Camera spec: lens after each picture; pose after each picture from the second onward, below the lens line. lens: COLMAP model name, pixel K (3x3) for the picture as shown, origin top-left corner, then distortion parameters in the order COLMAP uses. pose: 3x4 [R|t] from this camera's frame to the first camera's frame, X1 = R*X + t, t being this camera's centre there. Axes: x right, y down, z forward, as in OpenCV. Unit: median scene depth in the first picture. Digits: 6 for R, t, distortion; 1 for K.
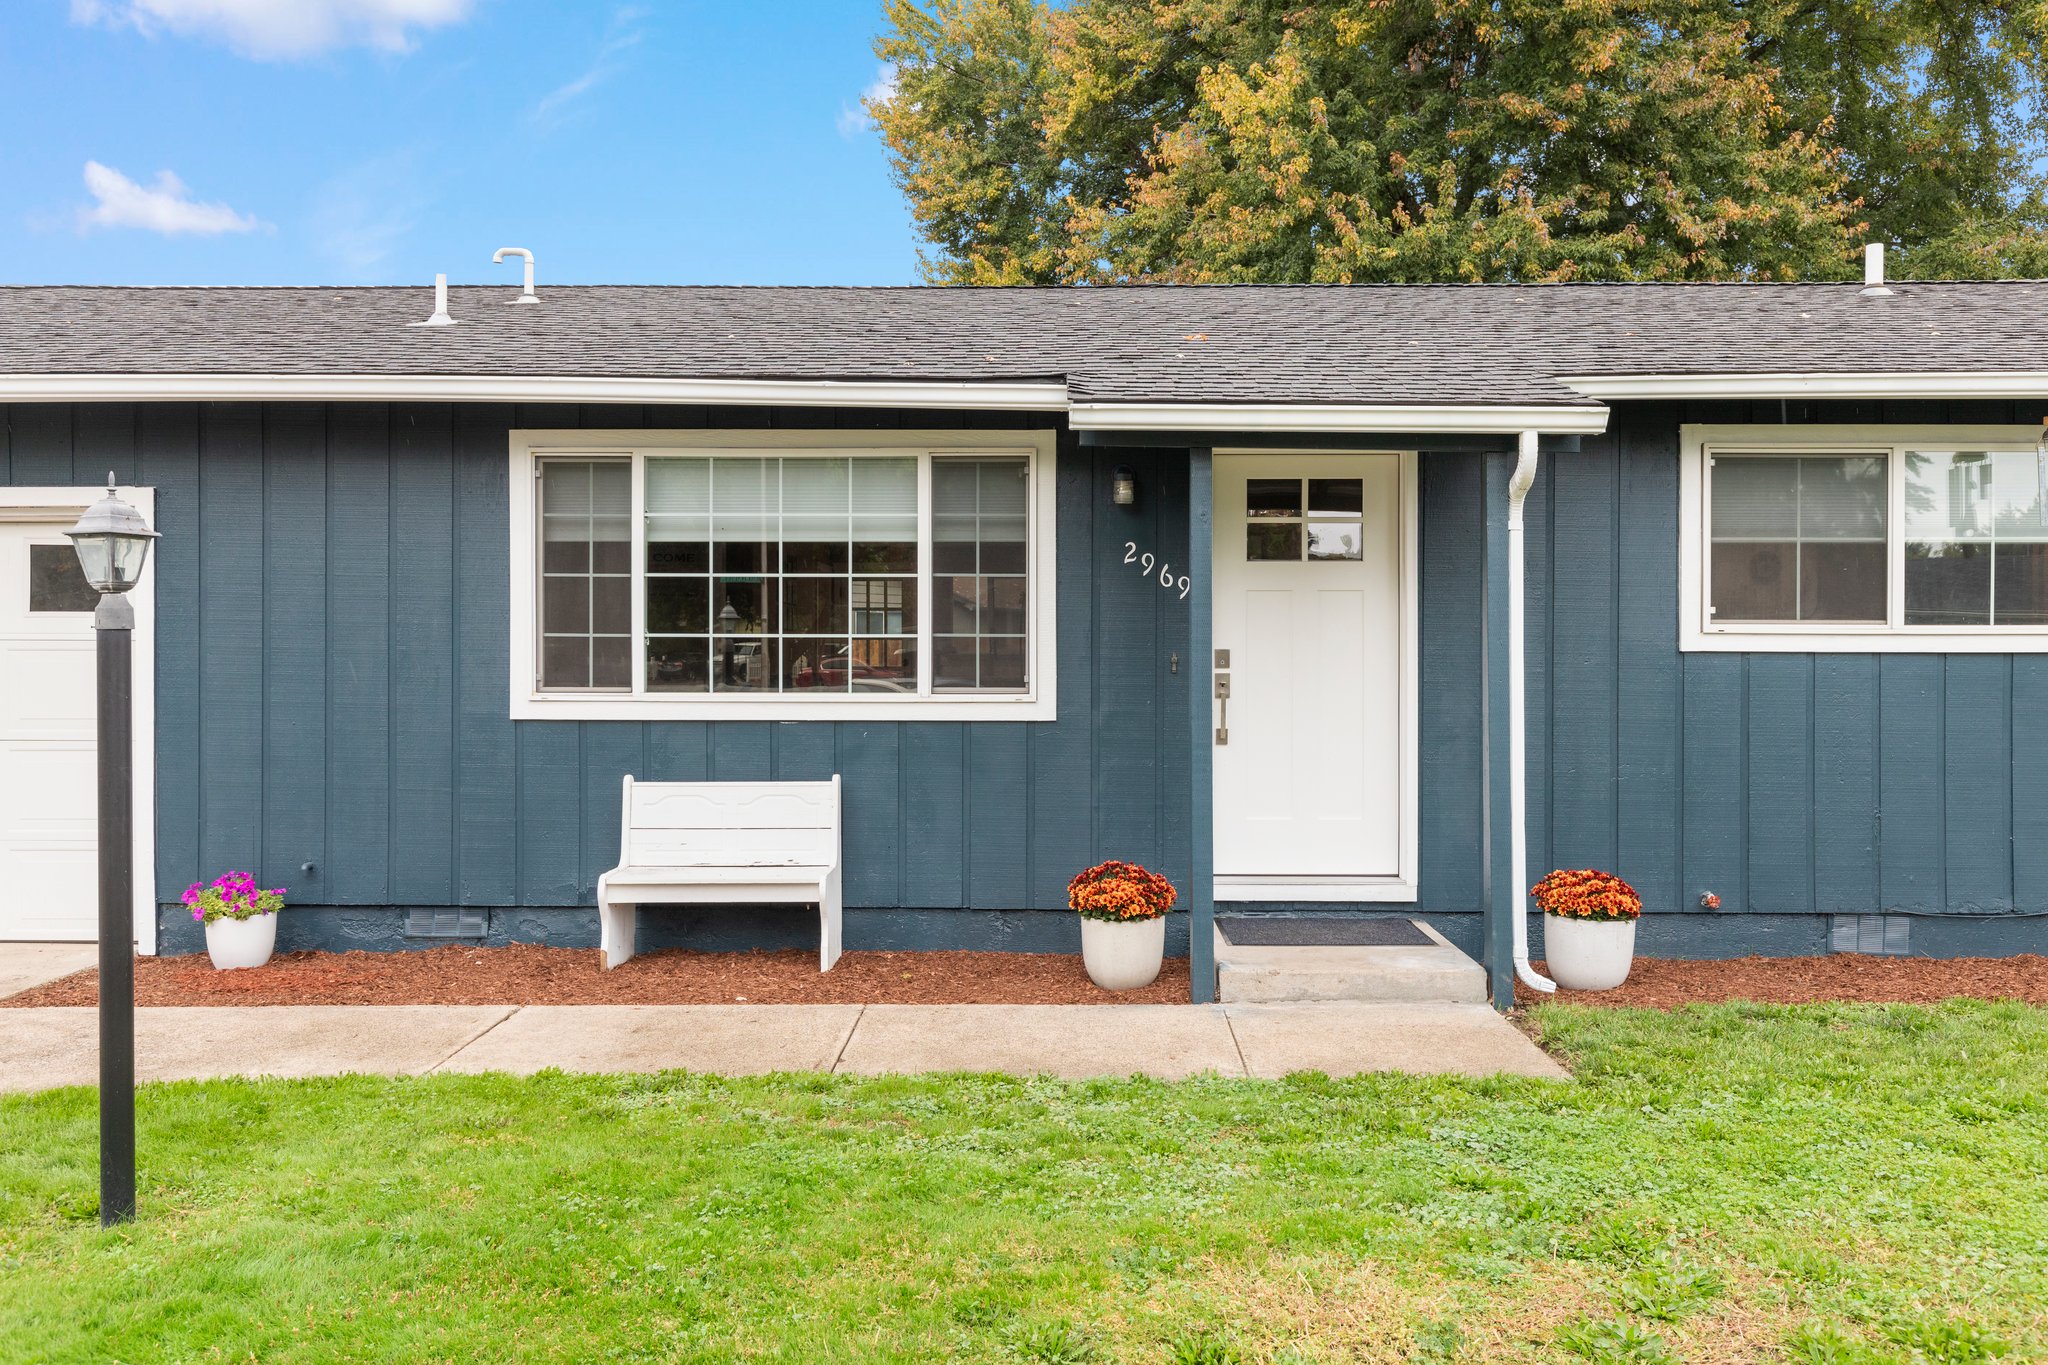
lens RADIAL K [[1532.2, 0, 1024.0], [0, 1532.2, 682.5], [0, 0, 1]] dist [0.017886, 0.002858]
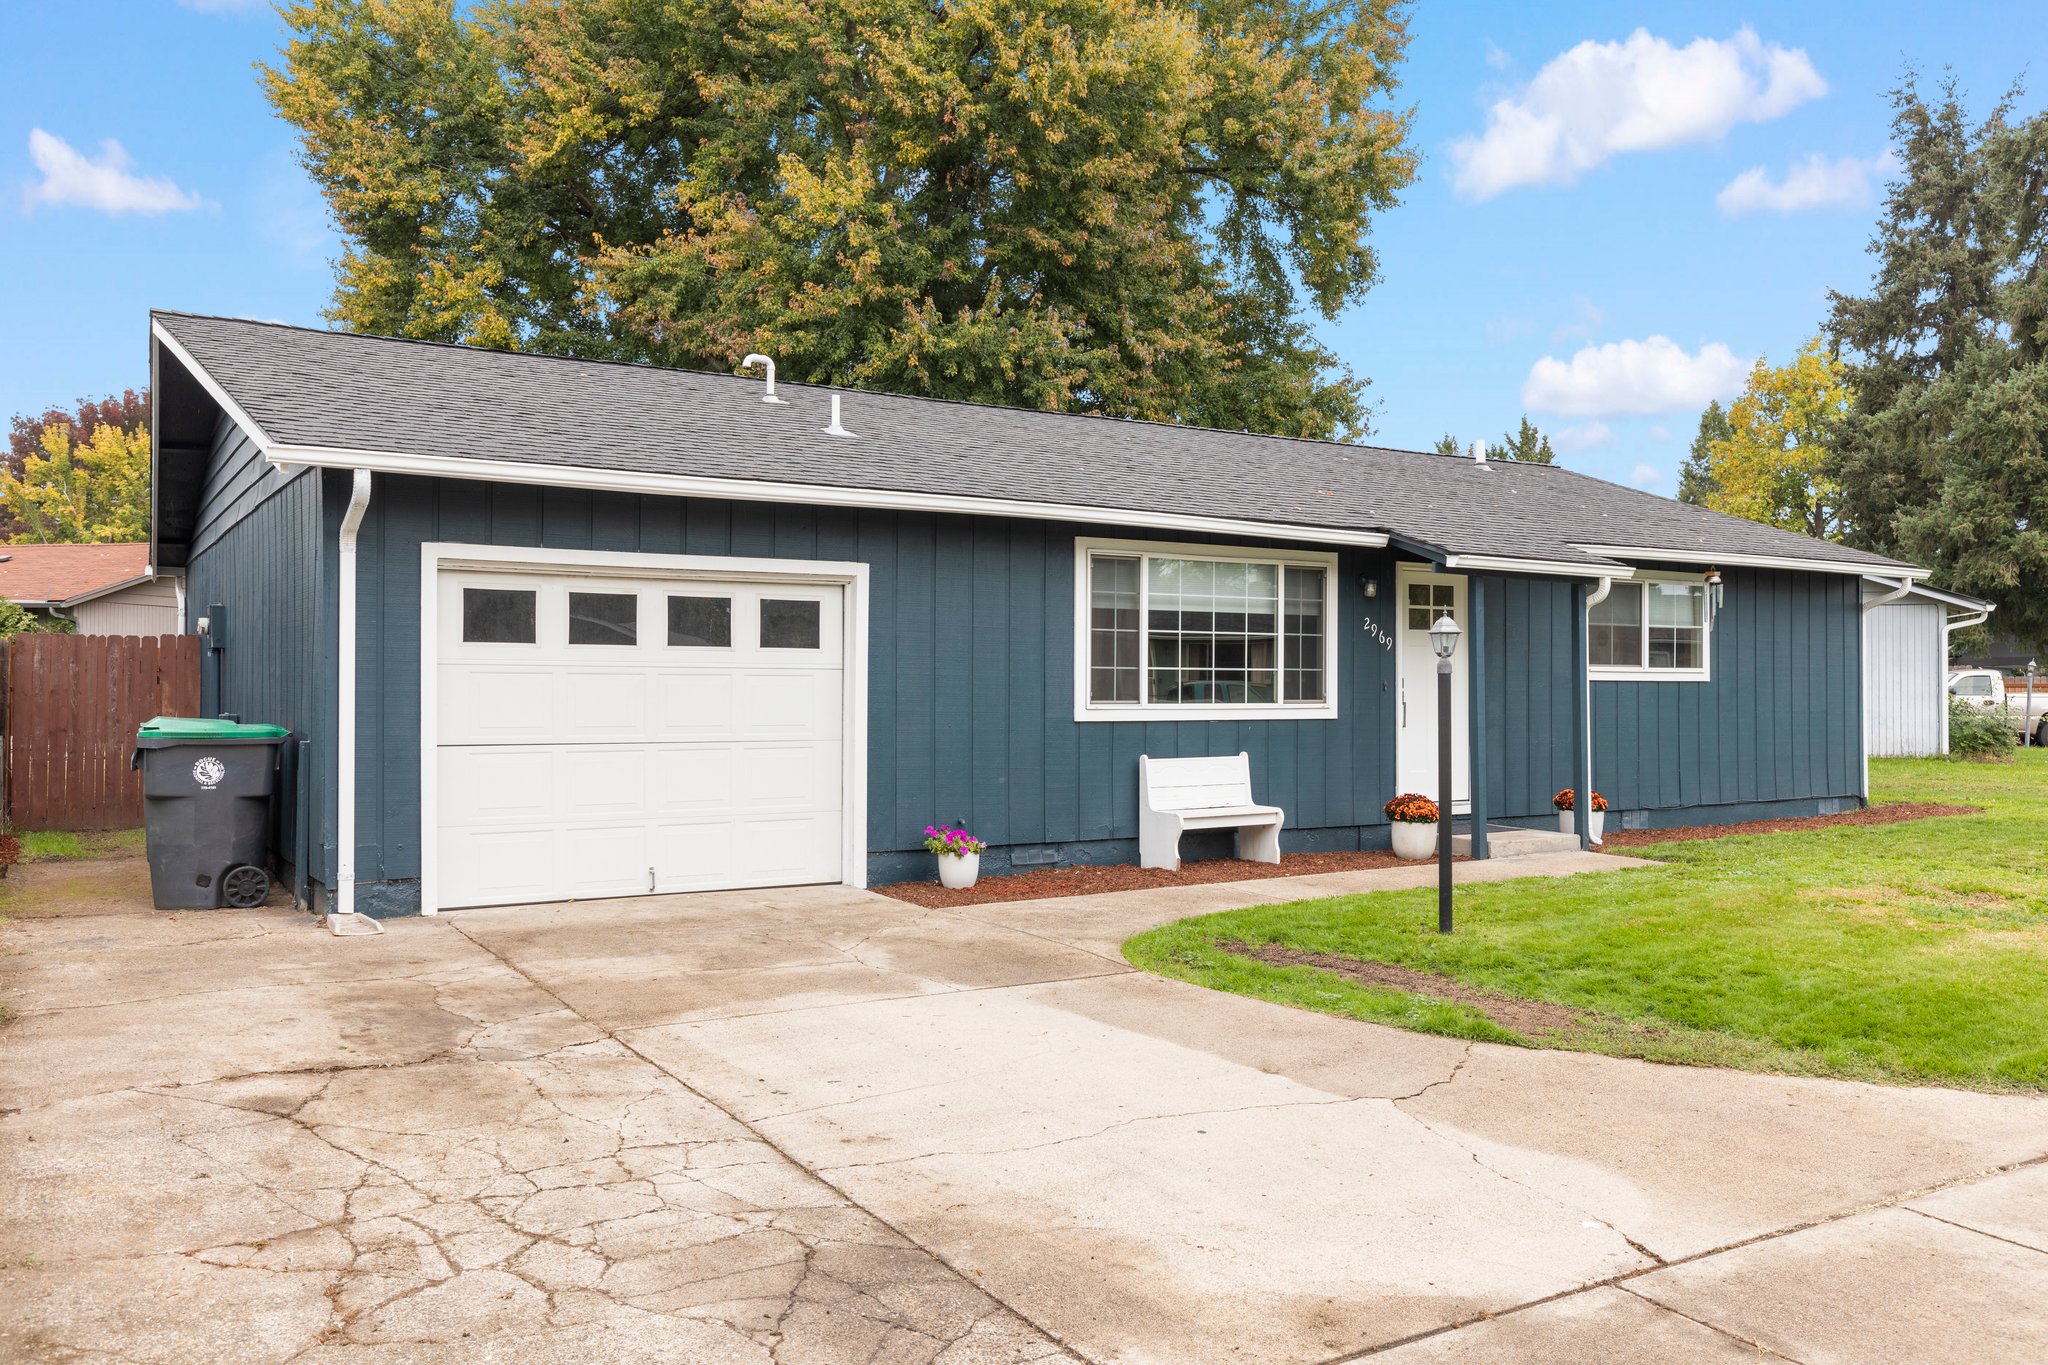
lens RADIAL K [[1650.7, 0, 1066.9], [0, 1650.7, 681.6], [0, 0, 1]] dist [0.001333, -0.002430]
pose [[0.831060, 0.002668, 0.556177, -1.281327], [0.004524, 0.999923, -0.011557, 0.002903], [-0.556165, 0.012120, 0.830984, -0.394101]]
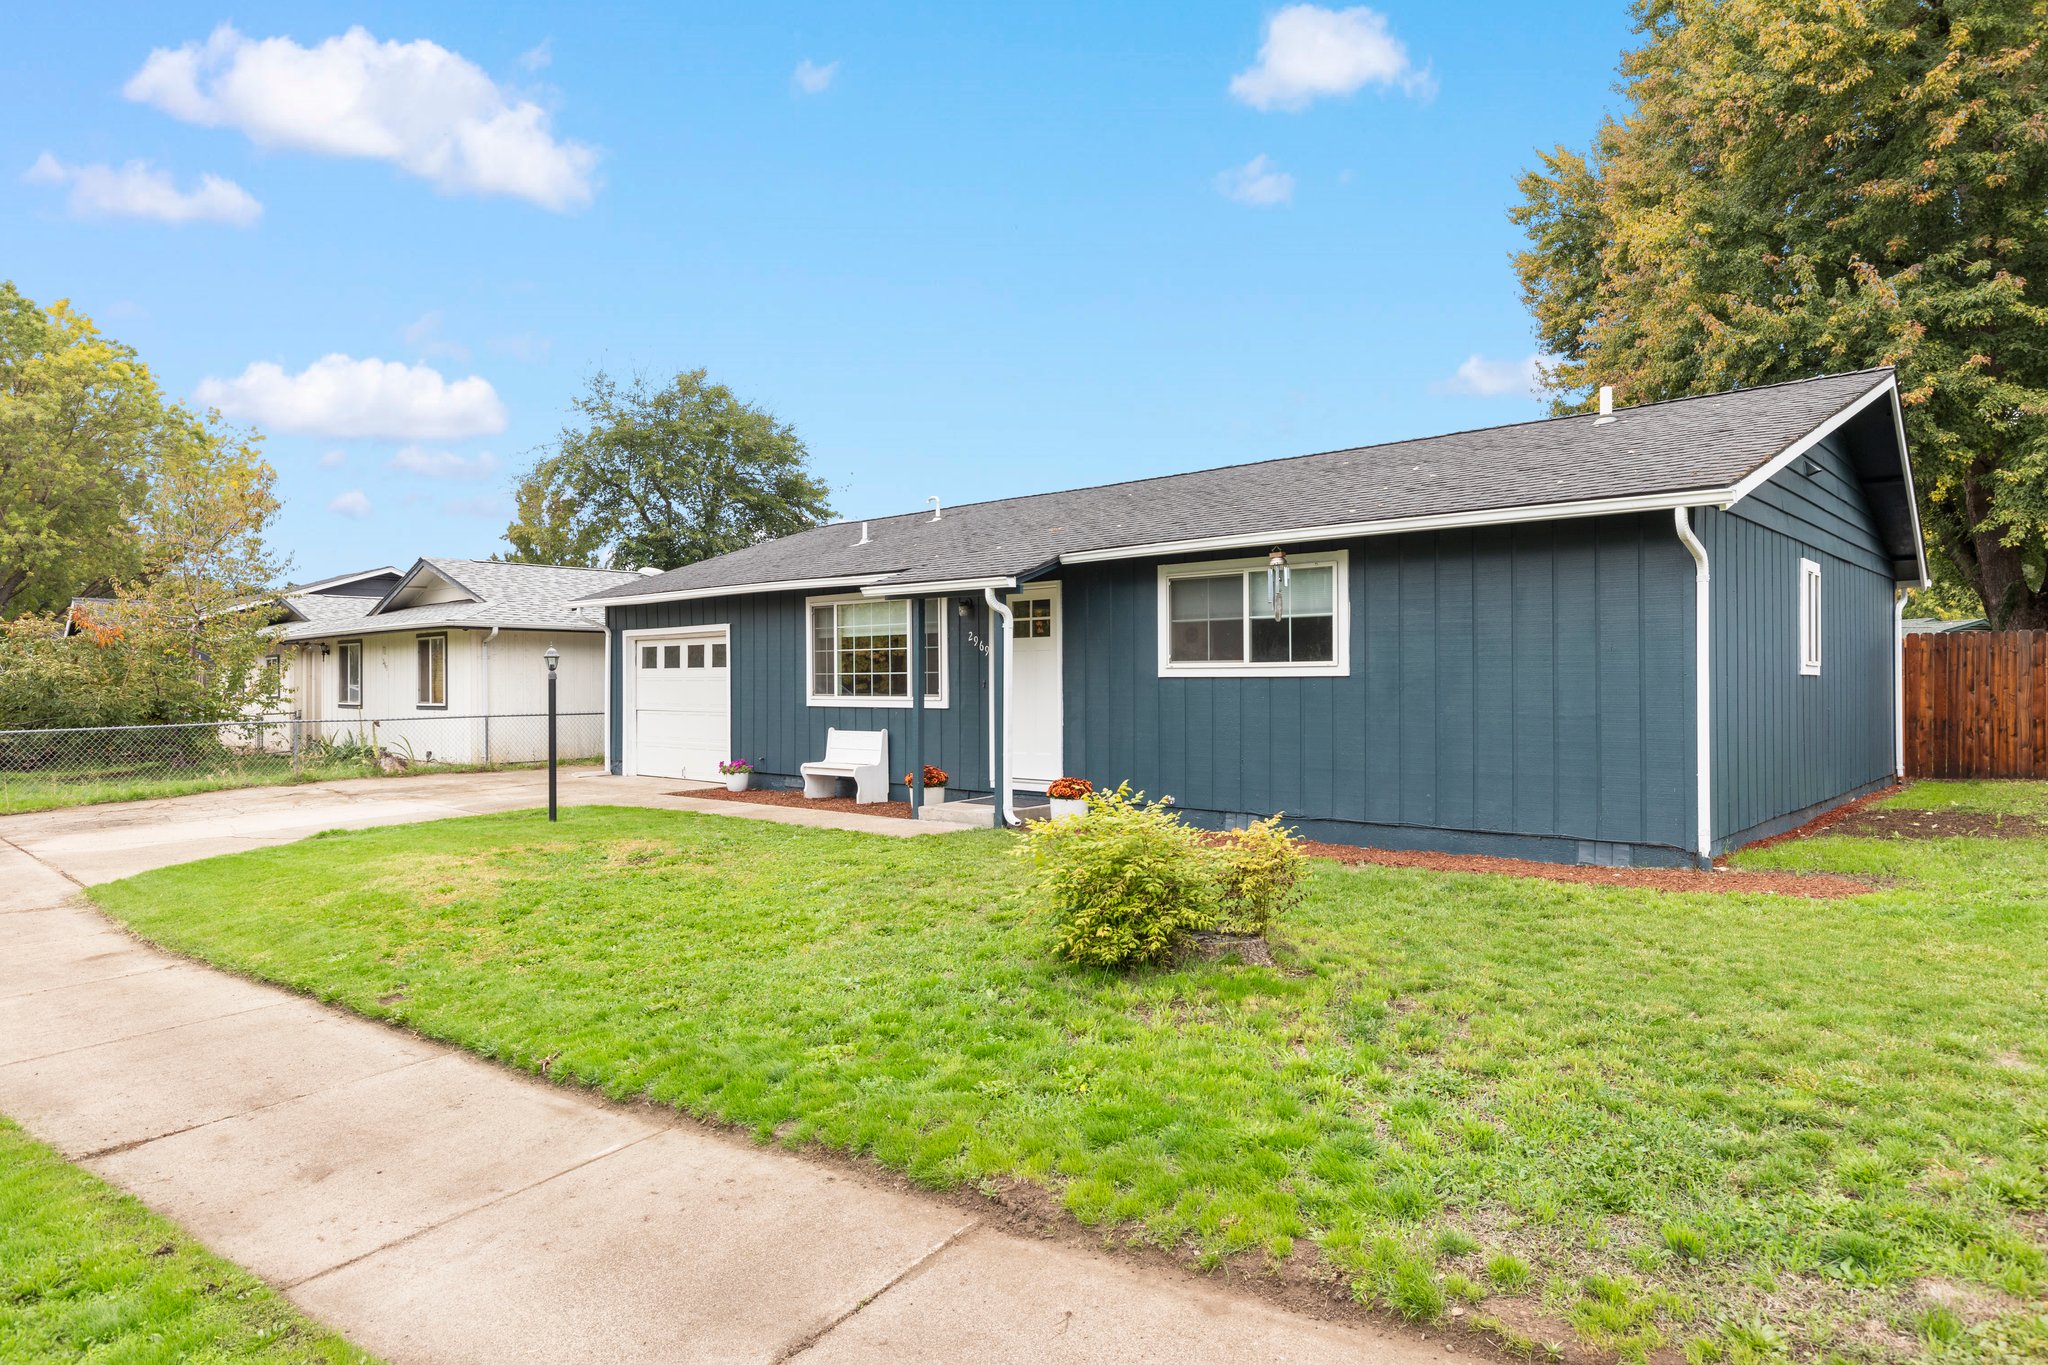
lens RADIAL K [[1201.1, 0, 1024.0], [0, 1201.1, 682.5], [0, 0, 1]] dist [-0.016979, 0.000431]
pose [[0.745825, -0.004457, -0.666127, 1.338657], [0.003676, 0.999990, -0.002575, -0.009740], [0.666132, -0.000529, 0.745834, -0.303377]]
